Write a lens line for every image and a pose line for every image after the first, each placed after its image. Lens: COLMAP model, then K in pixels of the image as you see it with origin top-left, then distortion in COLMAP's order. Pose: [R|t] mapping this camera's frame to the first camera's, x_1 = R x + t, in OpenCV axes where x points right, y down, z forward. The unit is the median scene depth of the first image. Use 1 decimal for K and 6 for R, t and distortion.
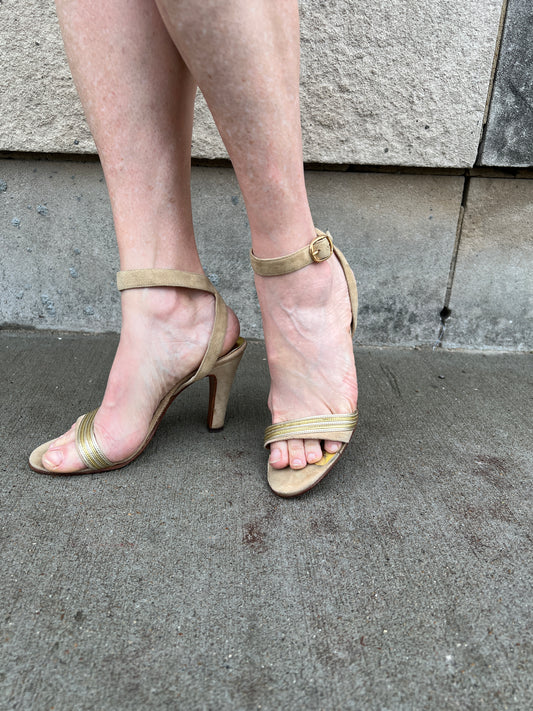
lens RADIAL K [[534.2, 0, 266.5], [0, 534.2, 355.5], [0, 0, 1]] dist [0.067373, -0.069473]
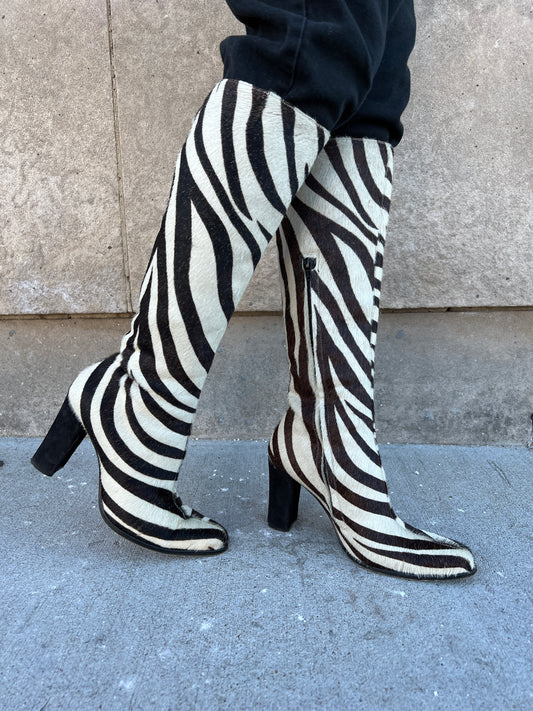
lens RADIAL K [[534.2, 0, 266.5], [0, 534.2, 355.5], [0, 0, 1]] dist [0.067373, -0.069473]
pose [[0.995435, -0.039683, -0.086802, -0.186731], [0.022918, 0.982240, -0.186222, -0.000155], [0.092650, 0.183383, 0.978666, -0.324882]]
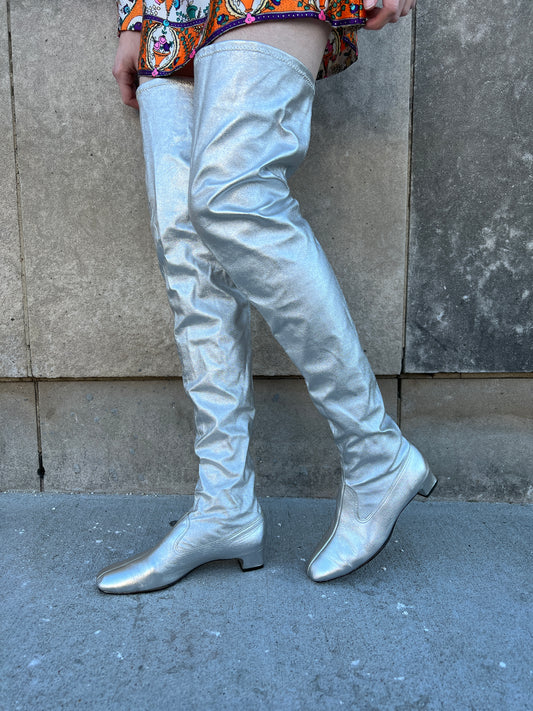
lens RADIAL K [[533.8, 0, 260.9], [0, 533.8, 366.2], [0, 0, 1]] dist [0.081042, -0.088707]
pose [[0.997225, -0.036813, -0.064704, 0.098301], [0.019750, 0.968857, -0.246833, -0.012366], [0.071775, 0.244870, 0.966895, -0.469595]]
